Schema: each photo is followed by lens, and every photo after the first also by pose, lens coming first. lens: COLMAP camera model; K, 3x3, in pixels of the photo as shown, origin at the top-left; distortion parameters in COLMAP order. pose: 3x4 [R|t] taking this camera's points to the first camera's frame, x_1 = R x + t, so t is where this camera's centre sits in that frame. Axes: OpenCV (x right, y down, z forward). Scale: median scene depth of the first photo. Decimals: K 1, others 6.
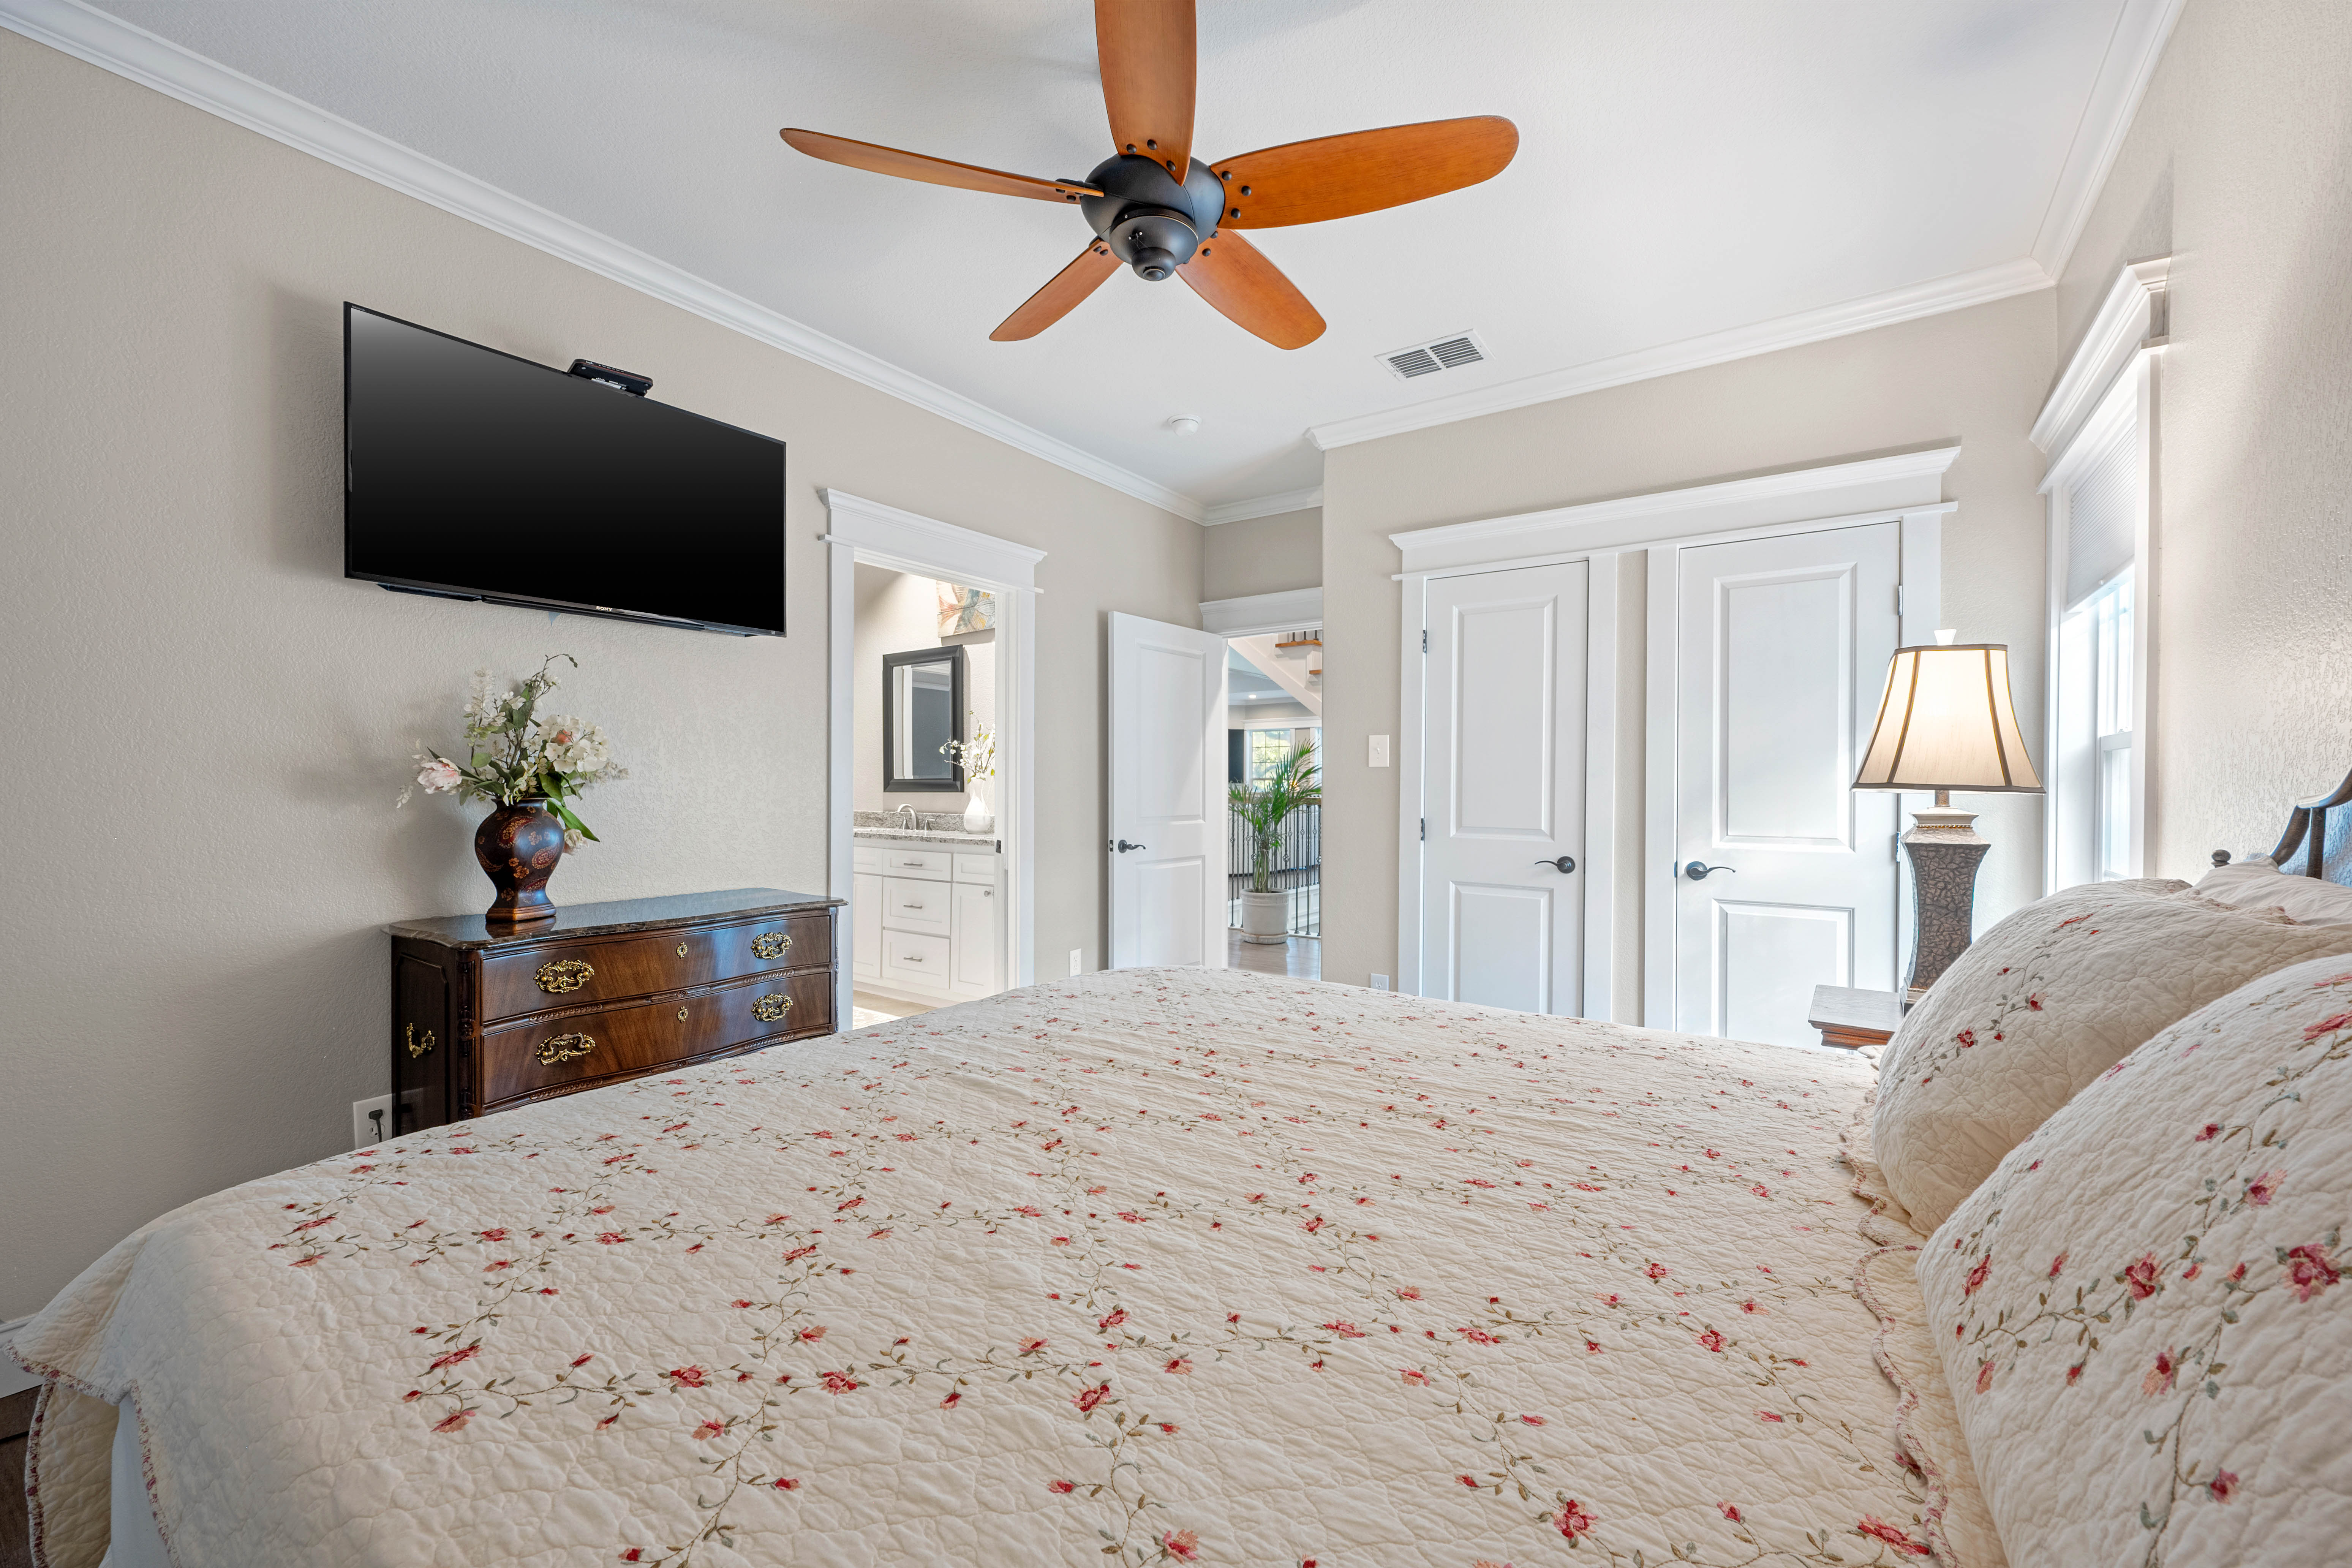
lens RADIAL K [[927.0, 0, 1191.3], [0, 927.0, 783.6], [0, 0, 1]] dist [-0.001718, -0.000042]
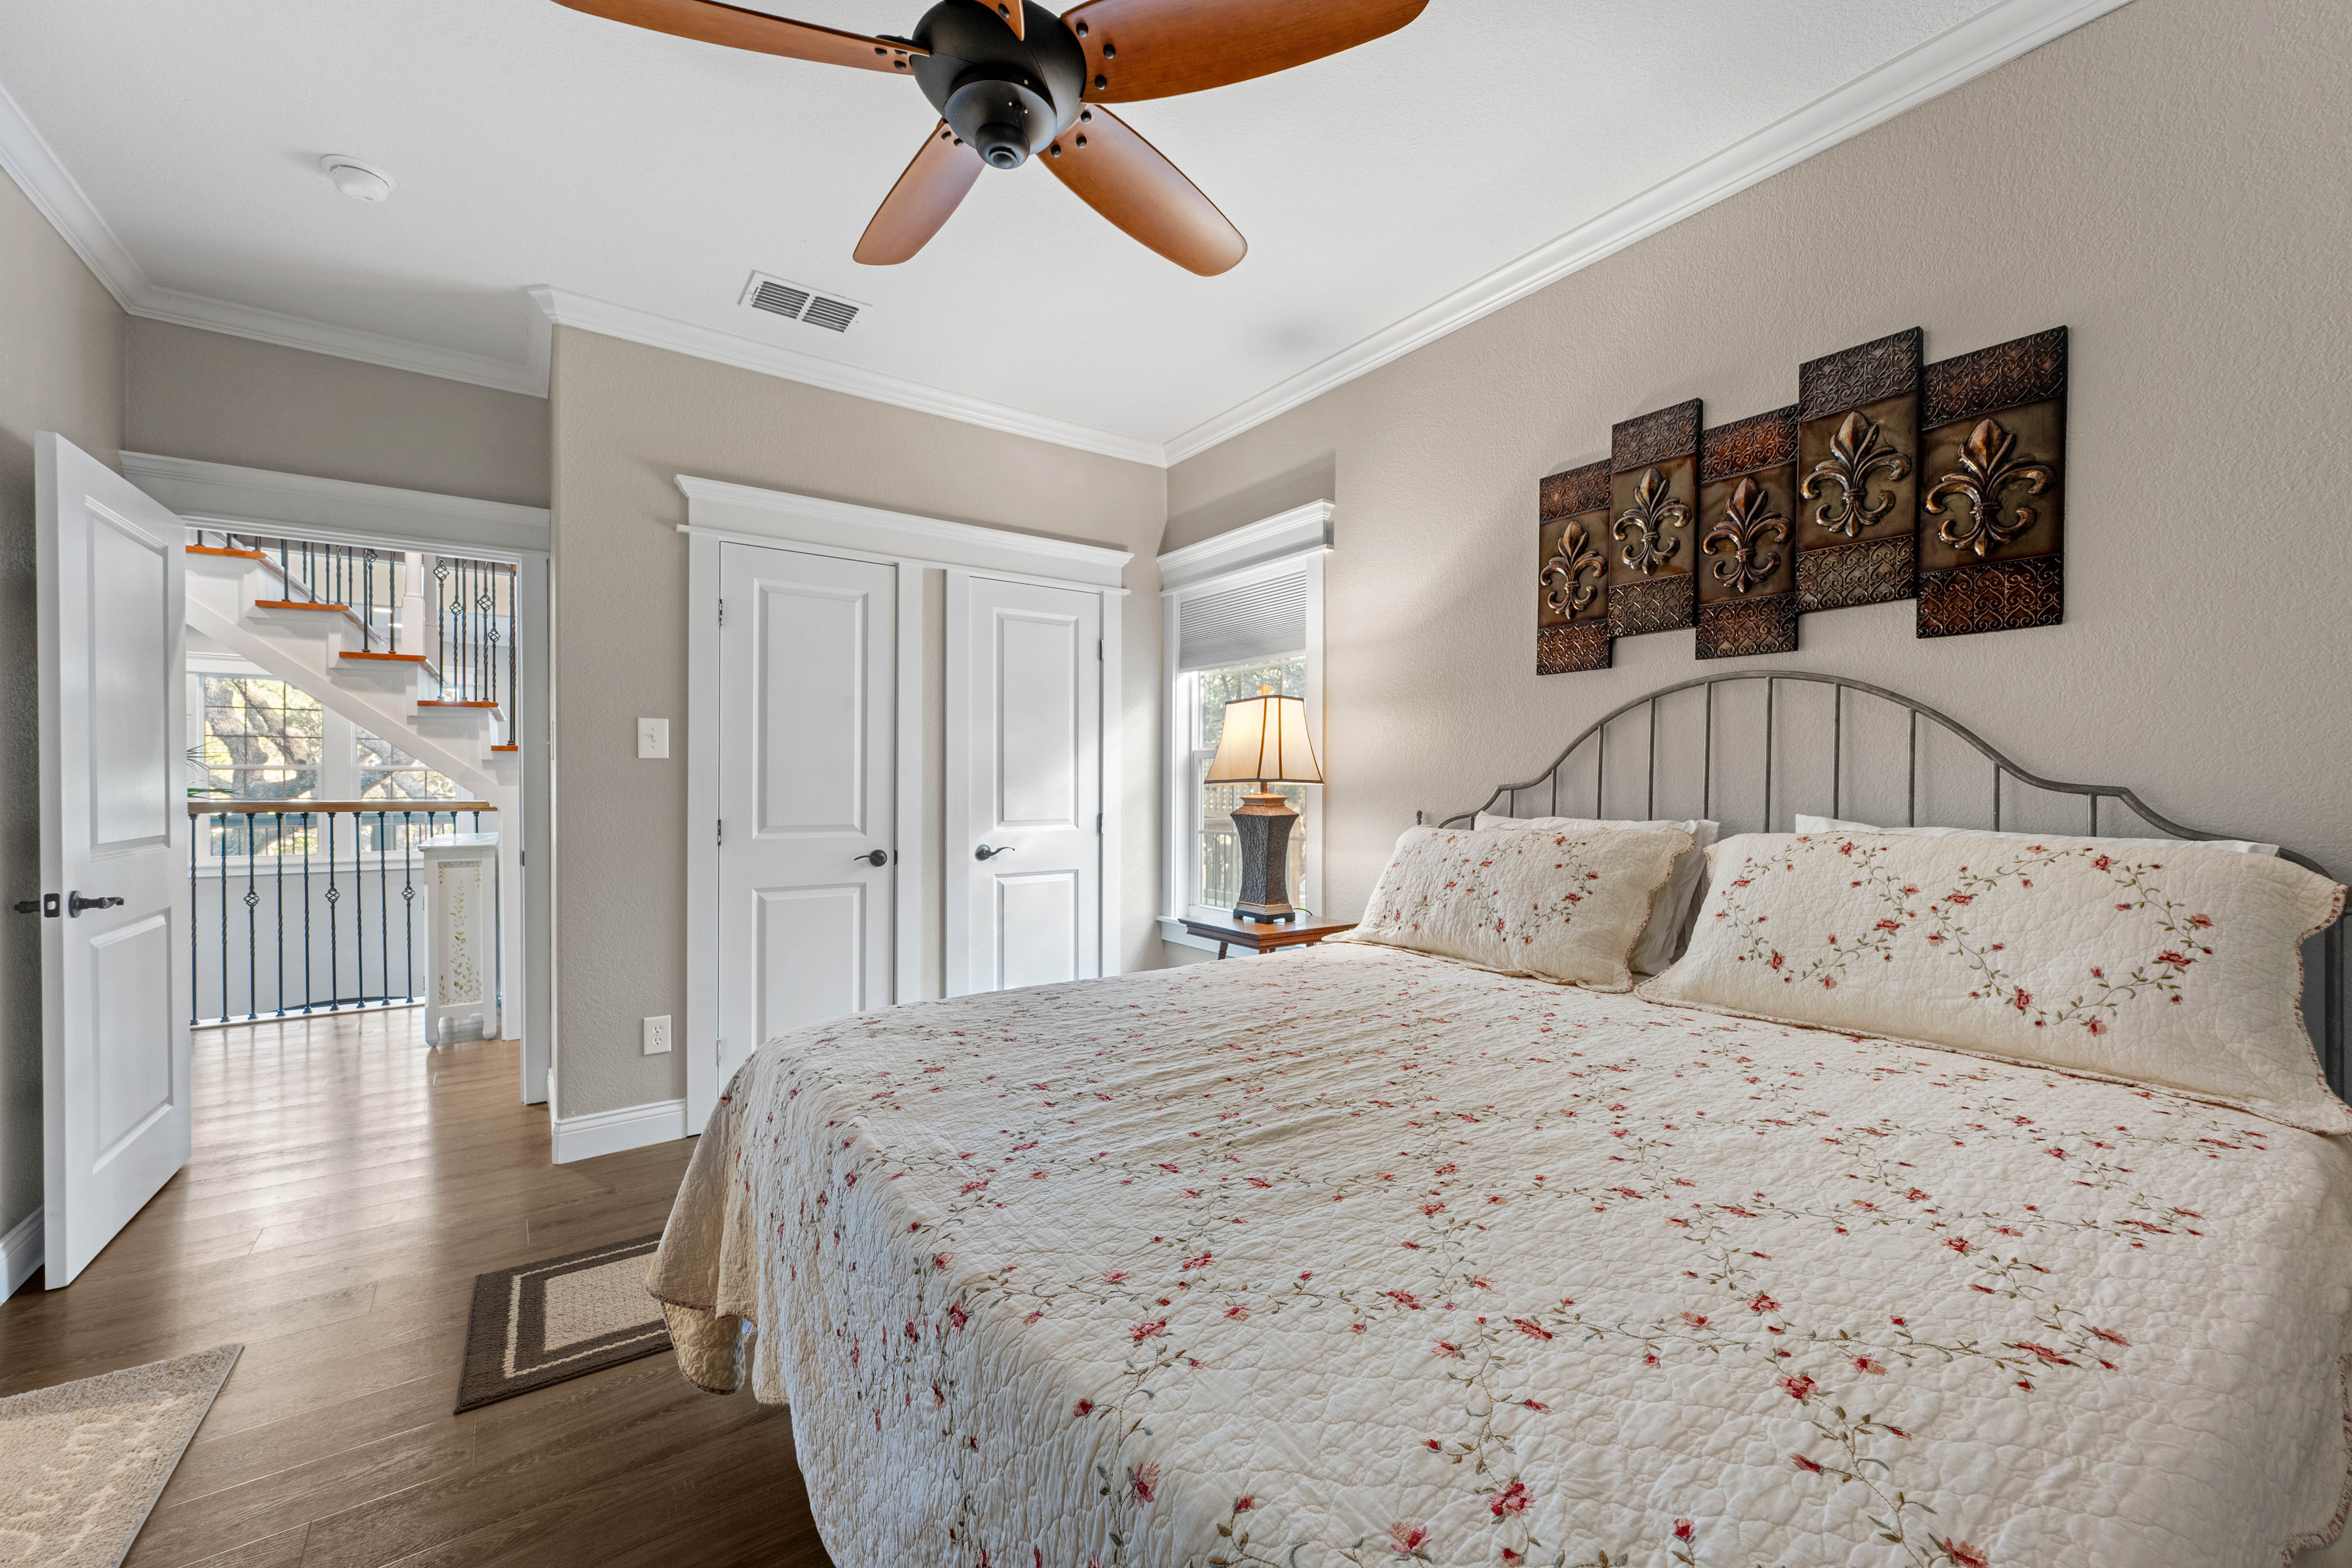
lens RADIAL K [[927.0, 0, 1183.3], [0, 927.0, 785.1], [0, 0, 1]] dist [-0.001718, -0.000042]
pose [[0.336634, -0.007920, 0.941602, -0.925759], [0.000867, 0.999967, 0.008101, -0.002365], [-0.941635, -0.001911, 0.336629, 0.695964]]
